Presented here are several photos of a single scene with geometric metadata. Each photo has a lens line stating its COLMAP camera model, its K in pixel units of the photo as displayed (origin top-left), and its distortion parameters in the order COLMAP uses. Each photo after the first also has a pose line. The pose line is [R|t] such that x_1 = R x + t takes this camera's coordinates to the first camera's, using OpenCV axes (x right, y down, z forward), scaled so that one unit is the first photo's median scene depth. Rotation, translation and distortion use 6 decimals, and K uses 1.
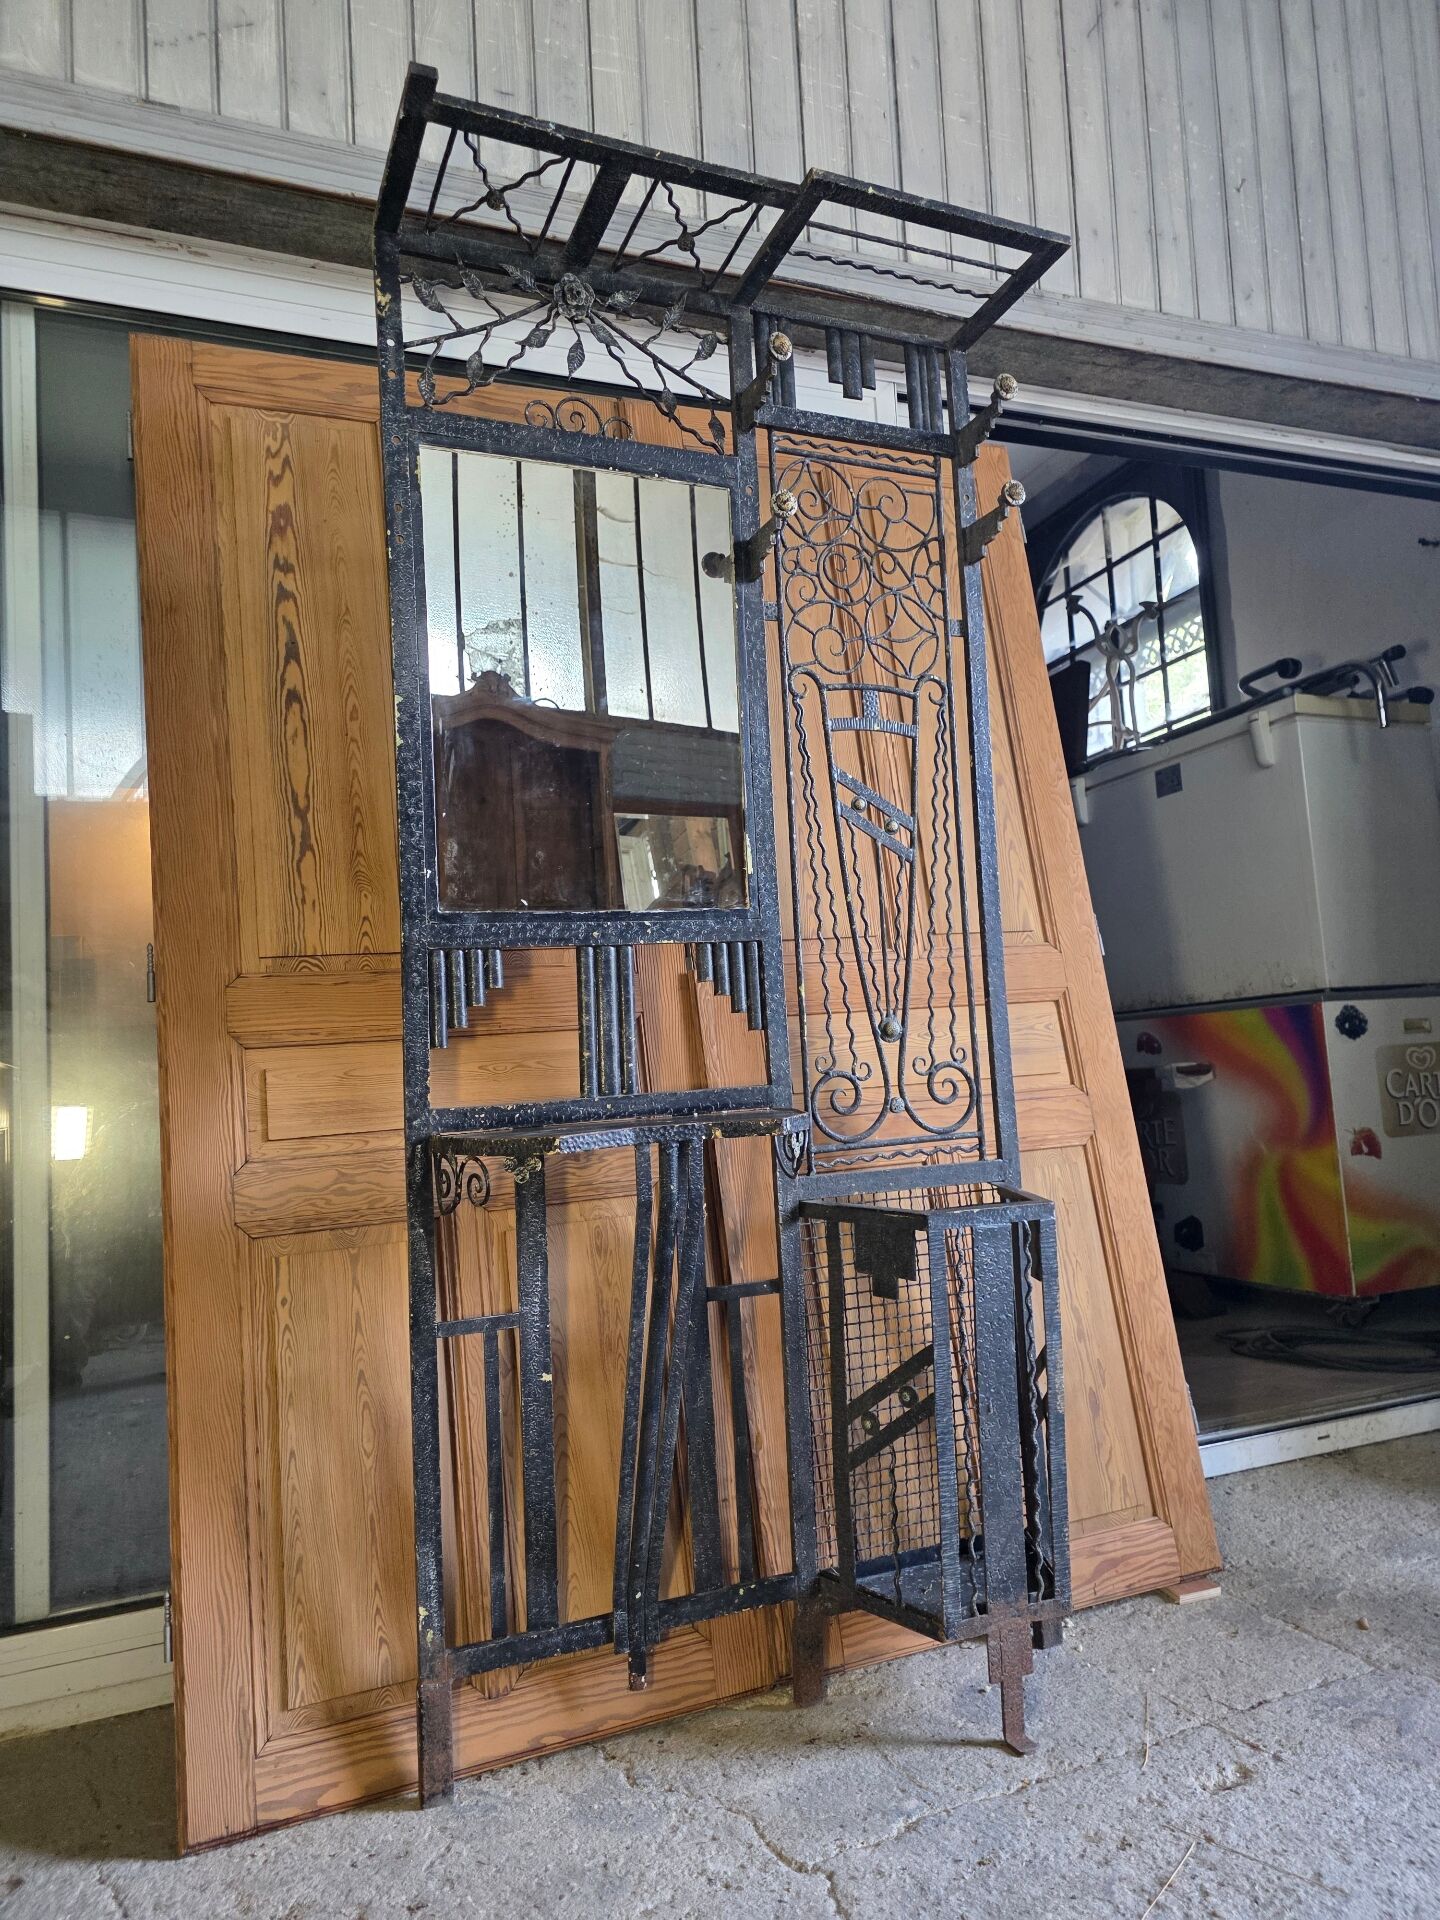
lens RADIAL K [[1287.2, 0, 707.6], [0, 1287.2, 955.4], [0, 0, 1]] dist [0.059923, -0.053056]
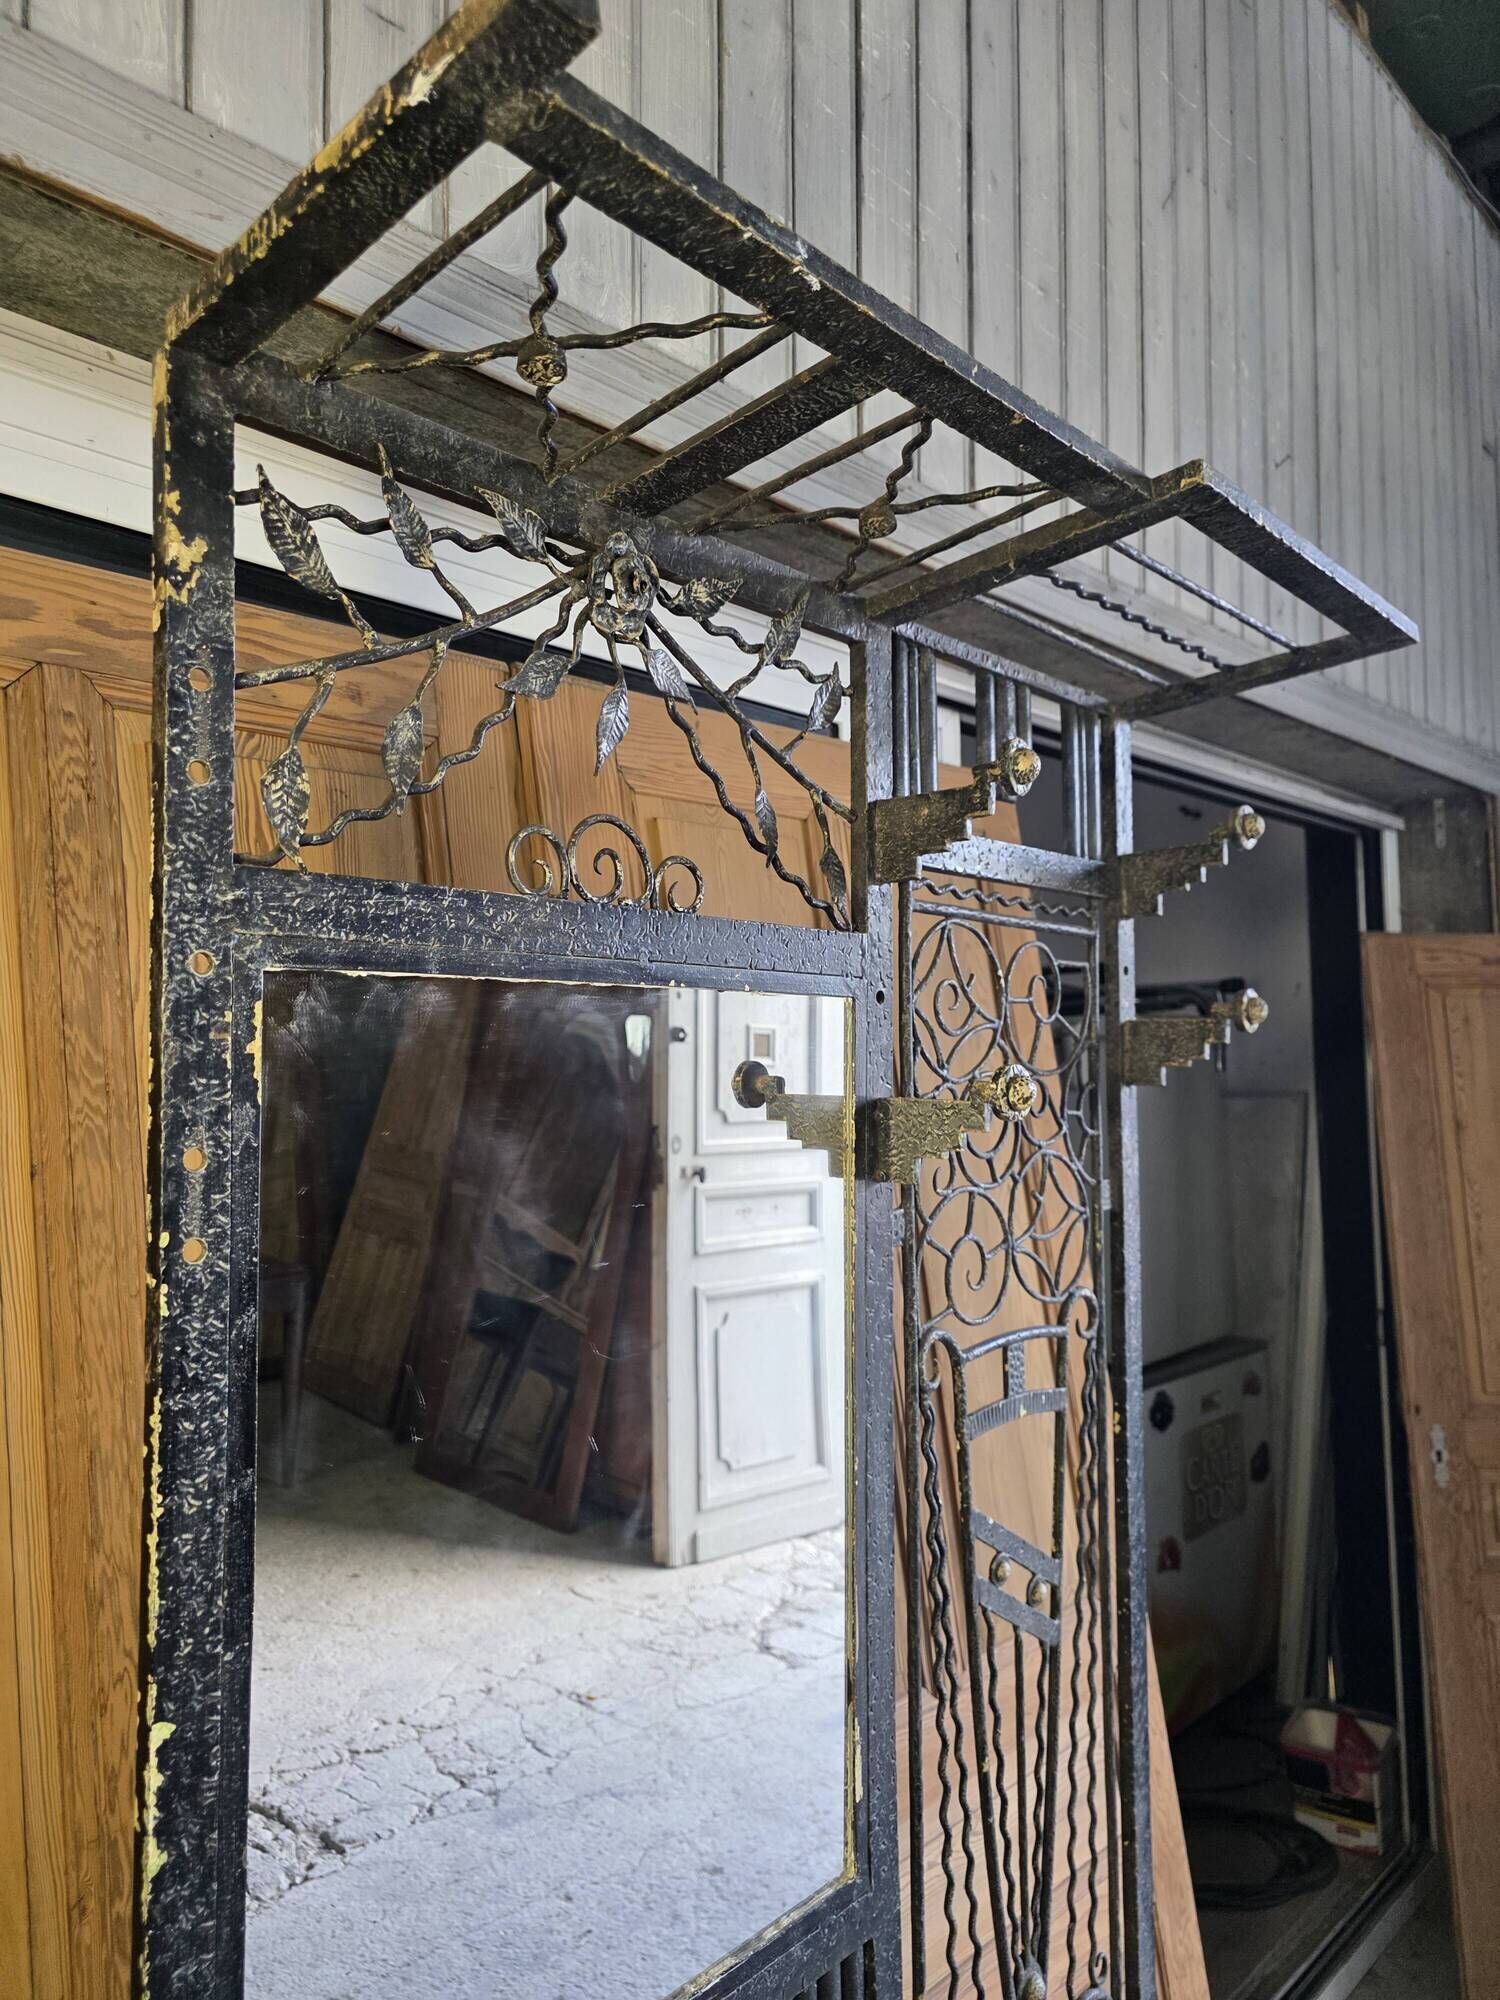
lens RADIAL K [[1347.1, 0, 755.7], [0, 1347.1, 1018.0], [0, 0, 1]] dist [0.046396, -0.038484]
pose [[0.913619, 0.060901, 0.401985, -0.235280], [-0.070558, 0.997465, 0.009247, -0.374097], [-0.400403, -0.036811, 0.915599, 0.574497]]
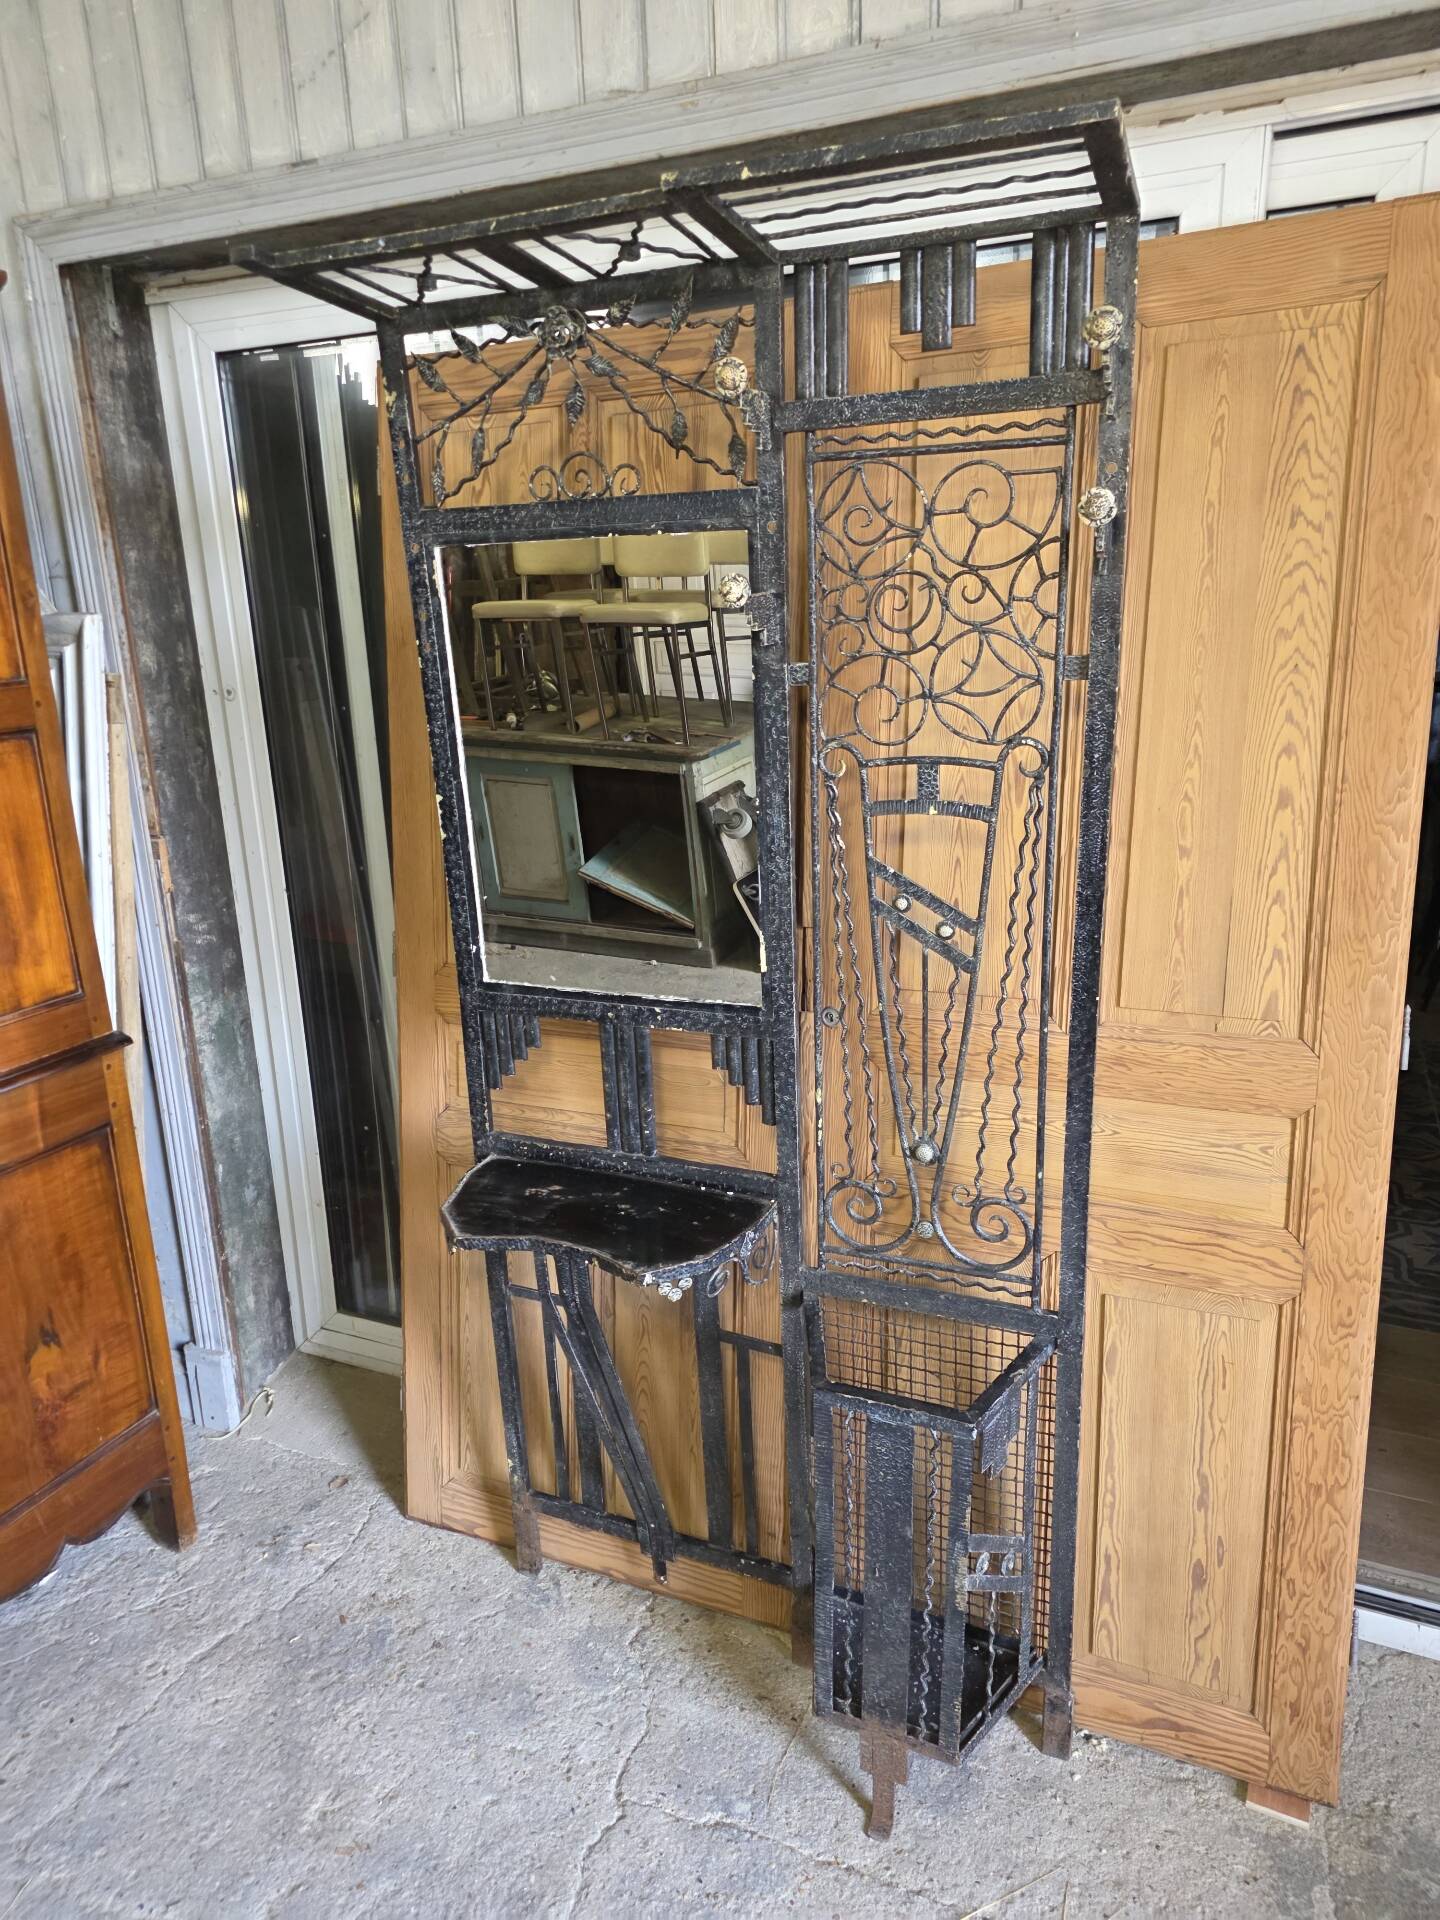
lens RADIAL K [[1278.3, 0, 701.0], [0, 1278.3, 952.5], [0, 0, 1]] dist [0.073829, -0.072063]
pose [[0.690678, 0.227589, -0.686416, 0.659544], [0.060082, 0.927846, 0.368093, -0.436952], [0.720662, -0.295475, 0.627169, 0.401309]]
